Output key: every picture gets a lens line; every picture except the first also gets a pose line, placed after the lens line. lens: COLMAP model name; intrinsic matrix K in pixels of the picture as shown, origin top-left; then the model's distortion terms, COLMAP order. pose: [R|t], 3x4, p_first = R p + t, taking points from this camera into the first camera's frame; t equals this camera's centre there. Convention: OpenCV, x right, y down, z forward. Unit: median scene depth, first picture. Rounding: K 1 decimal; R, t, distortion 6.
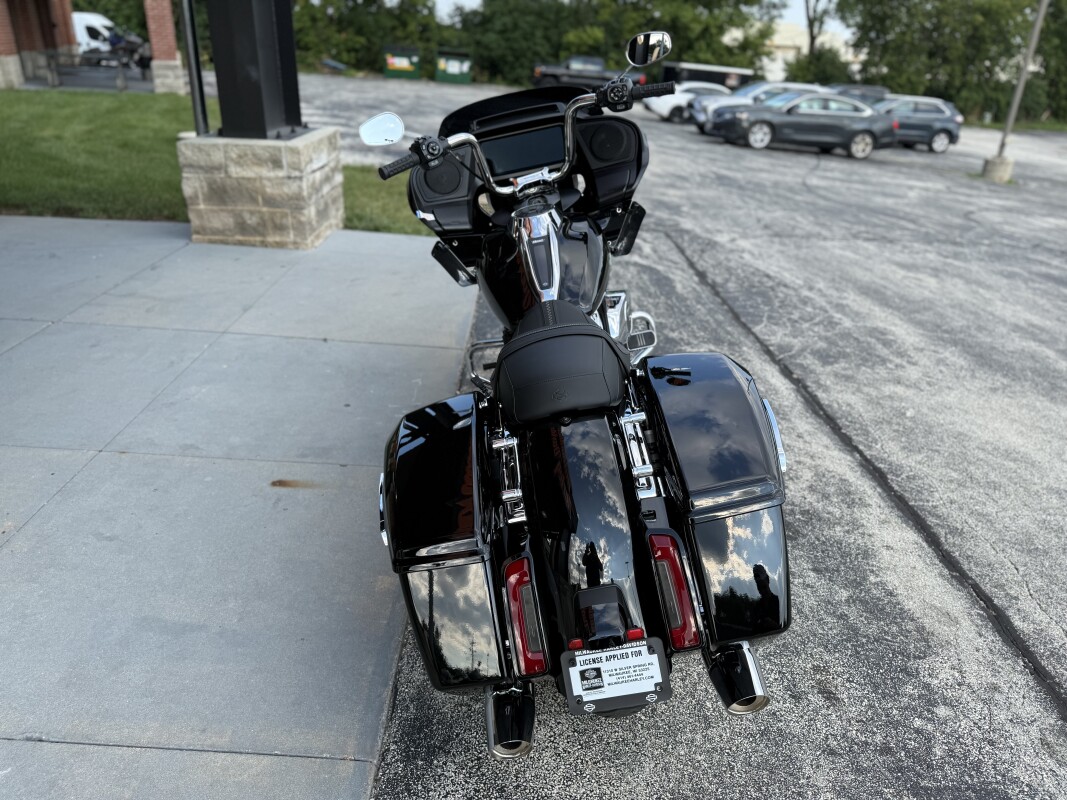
lens RADIAL K [[757.8, 0, 535.5], [0, 757.8, 401.5], [0, 0, 1]] dist [0.007887, -0.015427]
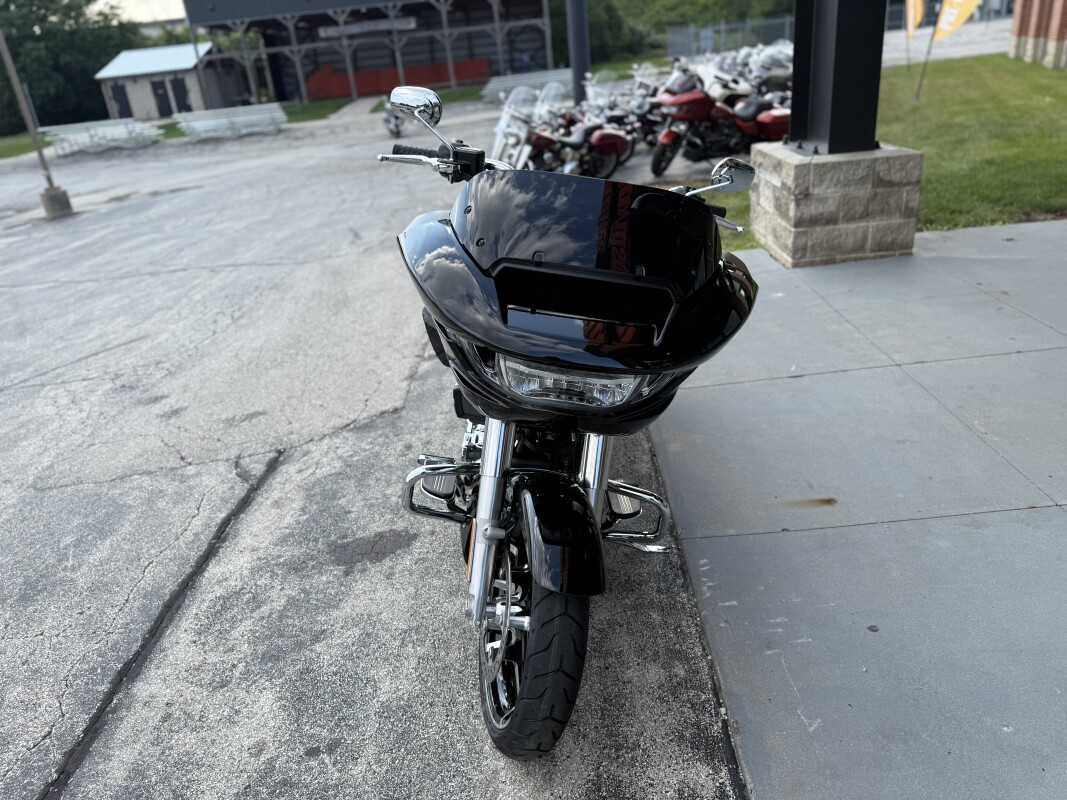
lens RADIAL K [[761.3, 0, 533.5], [0, 761.3, 400.0], [0, 0, 1]] dist [0.025359, -0.004858]
pose [[-0.998107, 0.034343, 0.051026, -0.001209], [0.061020, 0.657089, 0.751339, -0.193857], [-0.007725, 0.753030, -0.657940, 0.396975]]
